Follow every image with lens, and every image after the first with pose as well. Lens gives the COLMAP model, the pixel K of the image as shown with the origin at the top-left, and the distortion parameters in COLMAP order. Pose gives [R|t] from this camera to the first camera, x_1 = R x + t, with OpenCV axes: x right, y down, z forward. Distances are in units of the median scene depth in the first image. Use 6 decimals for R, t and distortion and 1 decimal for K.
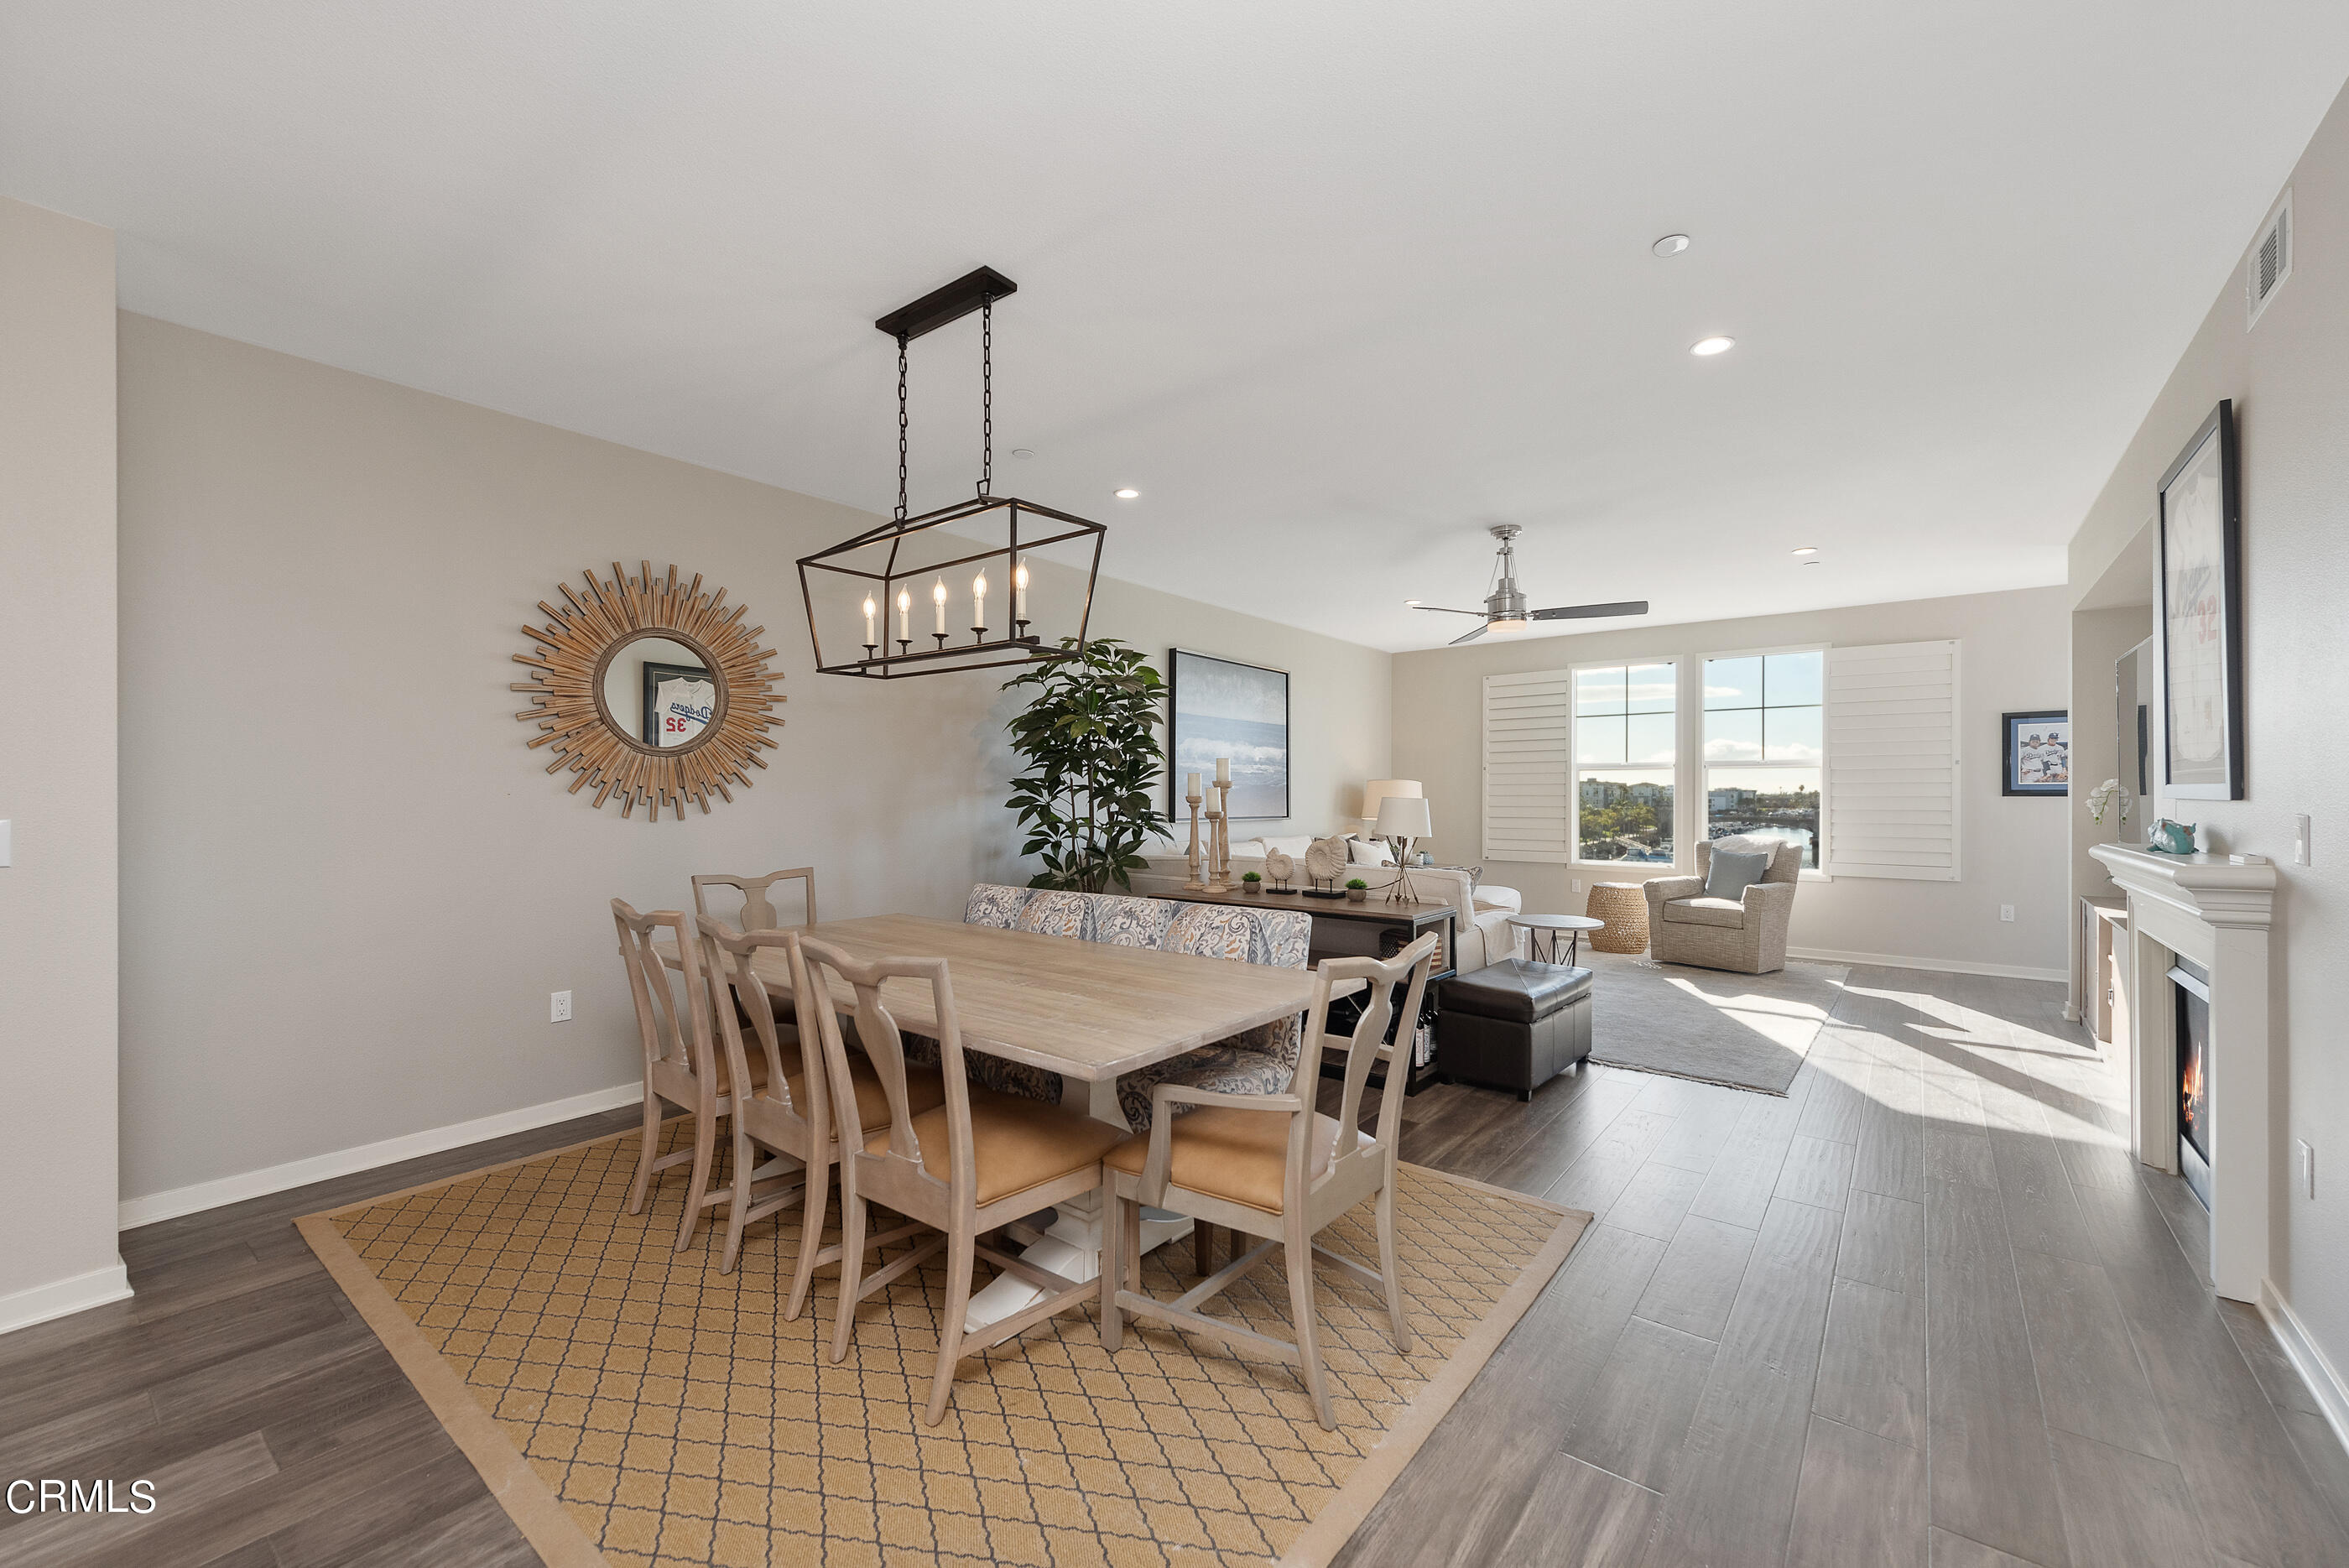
lens RADIAL K [[936.3, 0, 1177.5], [0, 936.3, 790.4], [0, 0, 1]] dist [0.001333, -0.000021]
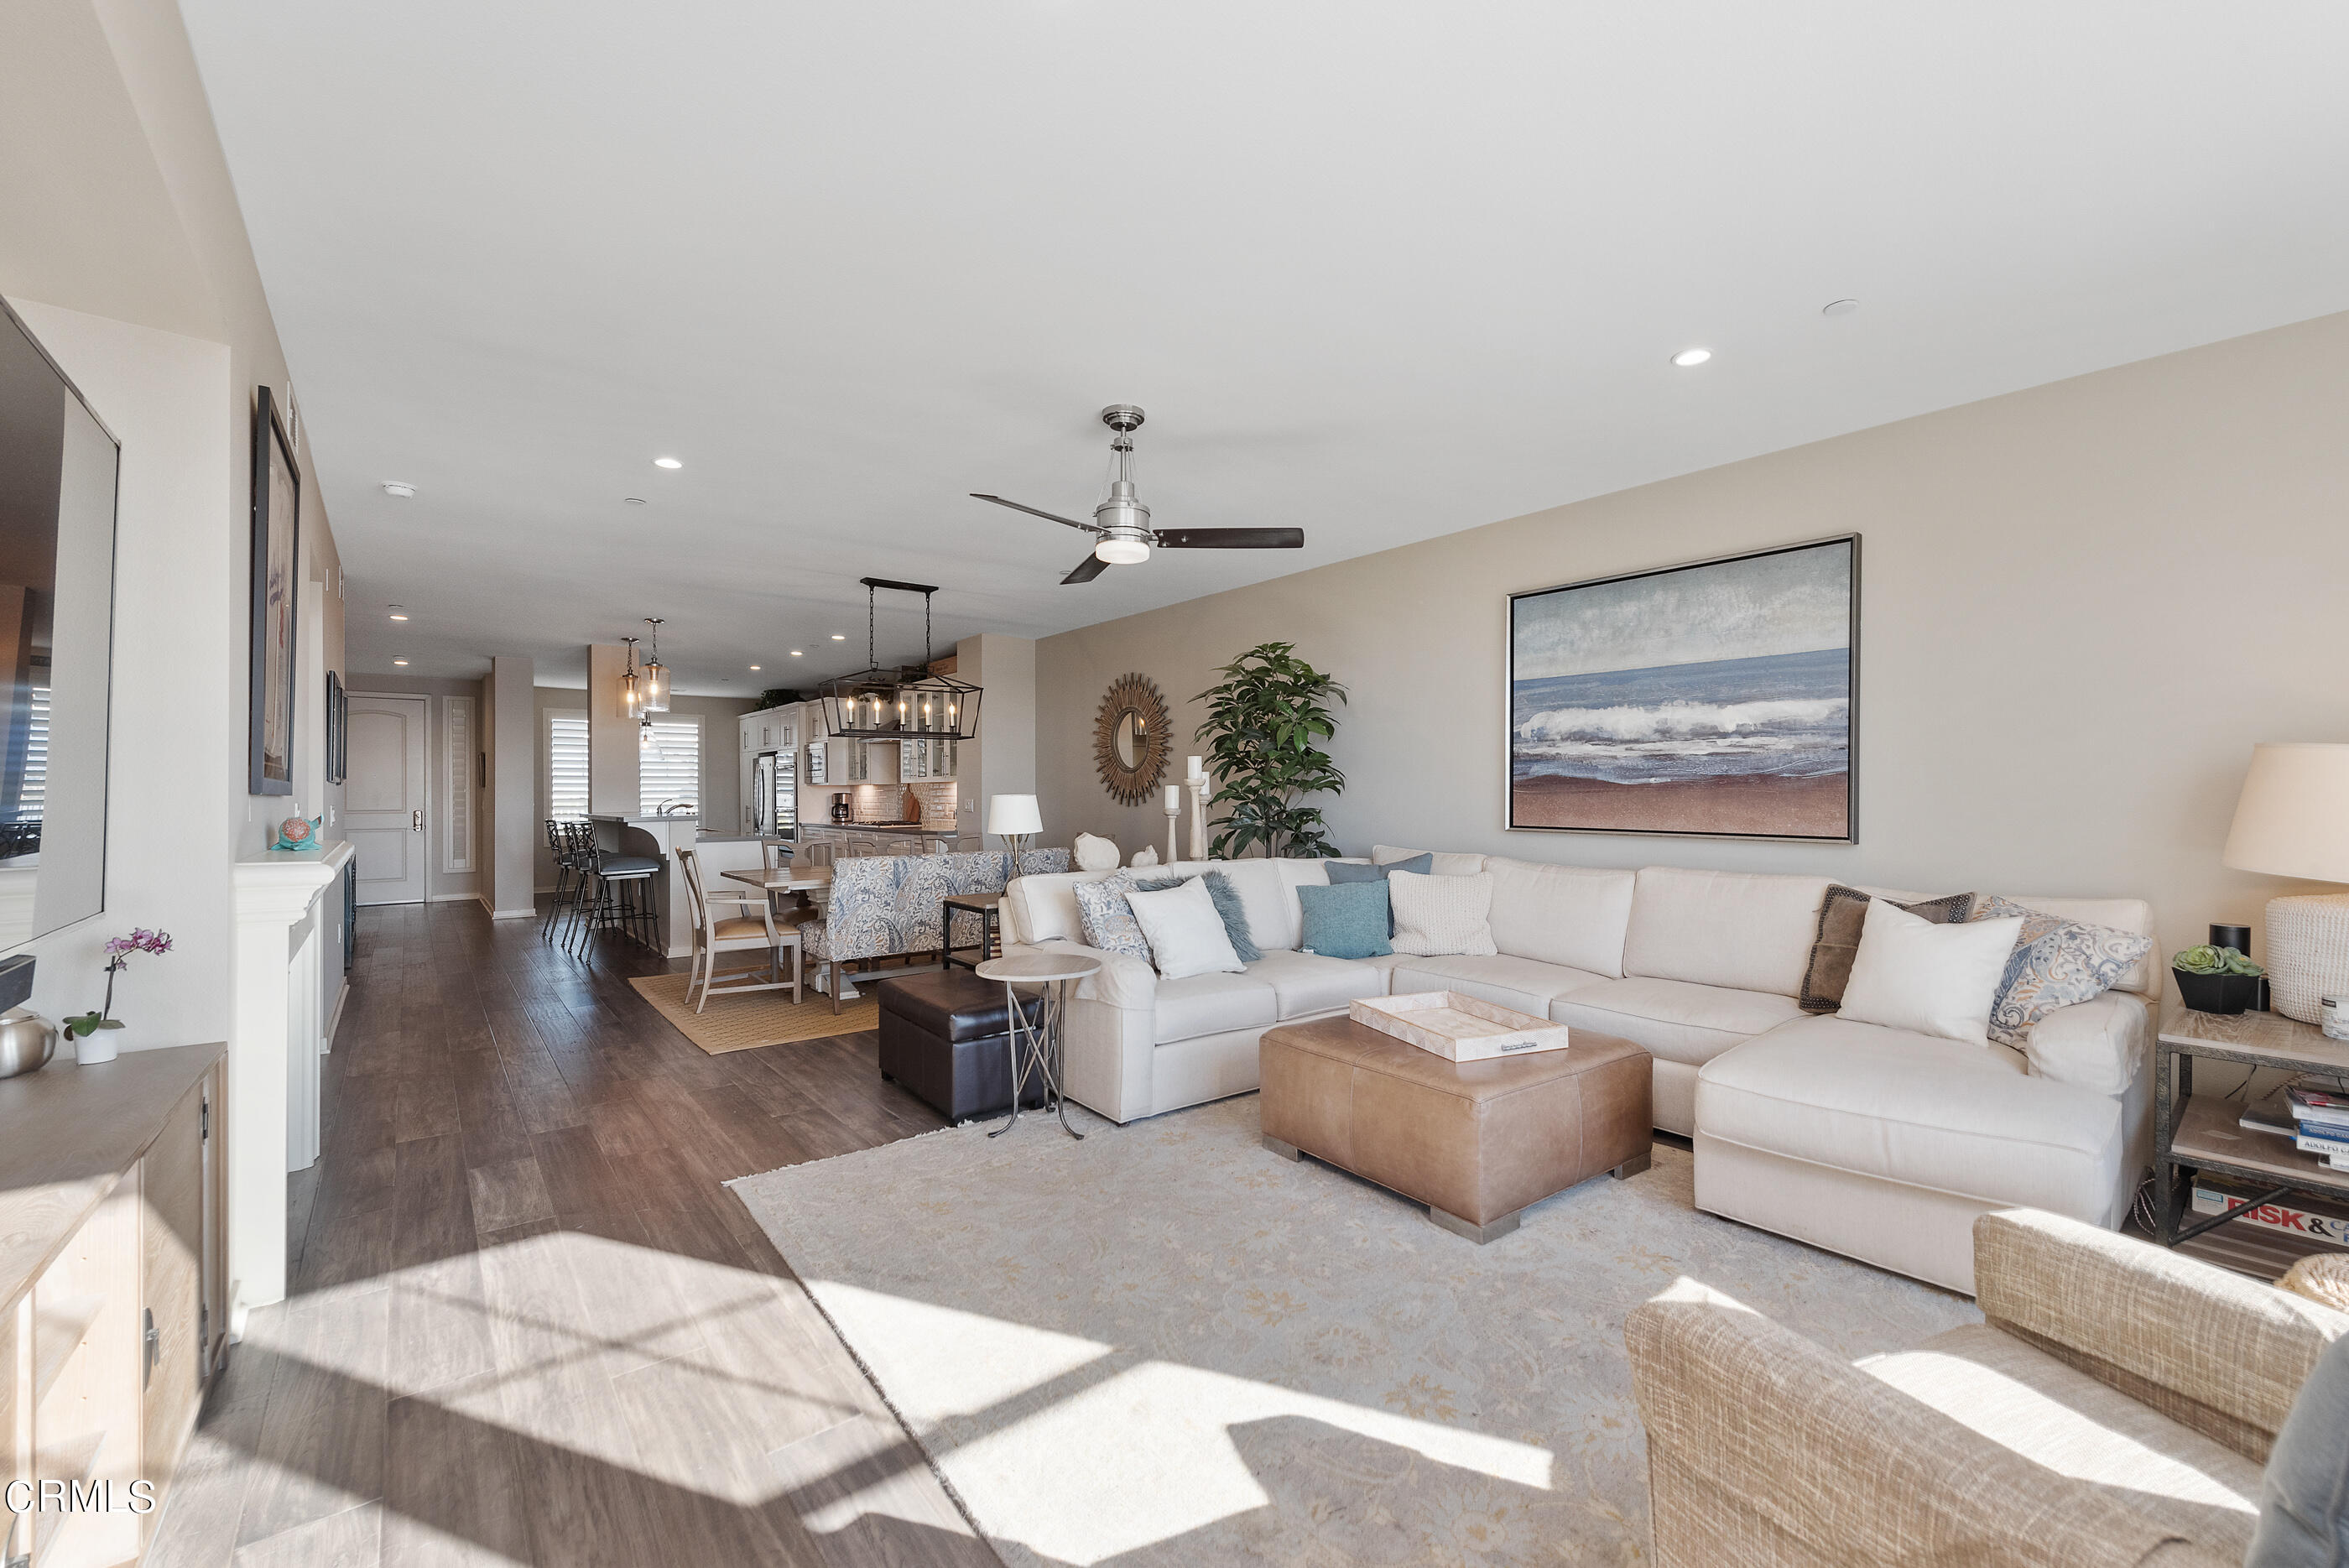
lens RADIAL K [[950.6, 0, 1187.0], [0, 950.6, 794.8], [0, 0, 1]] dist [0.001717, 0.000072]
pose [[-0.220376, 0.001098, -0.975414, 0.987713], [0.003727, 0.999993, 0.000284, 0.005743], [0.975408, -0.003573, -0.220378, 1.149392]]
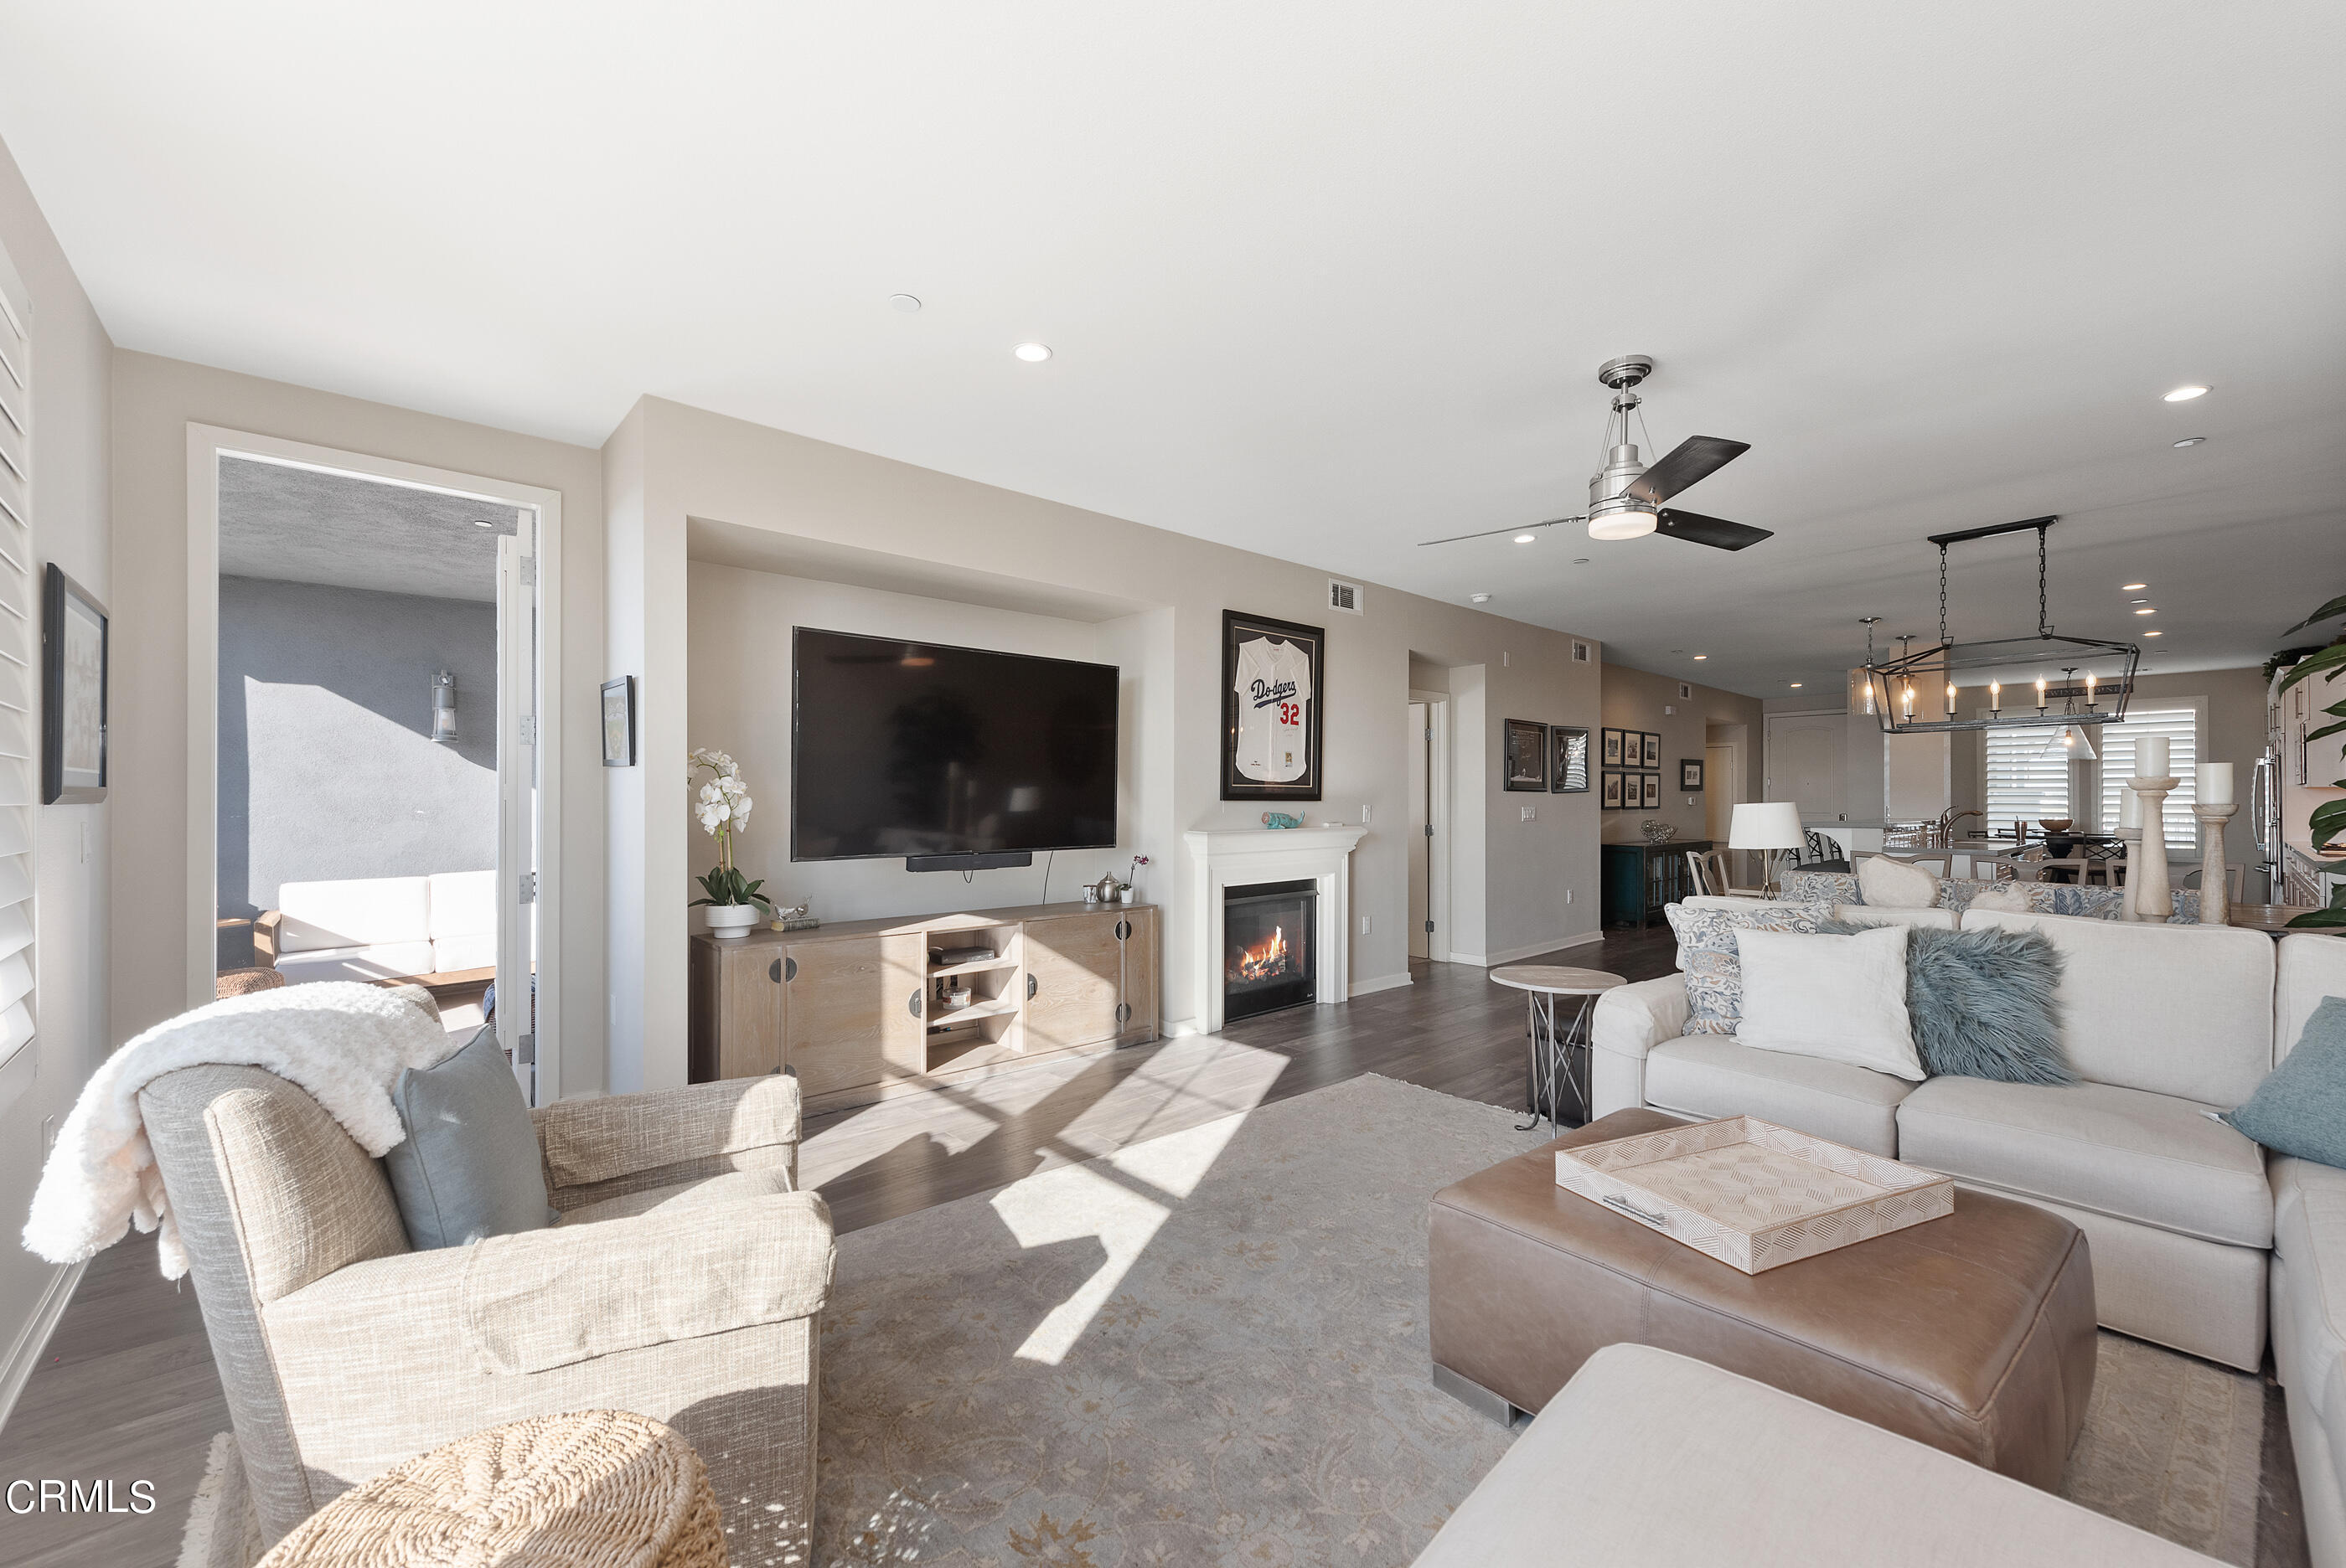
lens RADIAL K [[934.9, 0, 1176.0], [0, 934.9, 790.4], [0, 0, 1]] dist [0.001333, -0.000021]
pose [[-0.985655, 0.001422, 0.168768, 0.519232], [-0.000692, 0.999922, -0.012465, 0.006105], [-0.168773, -0.012403, -0.985577, 1.573003]]
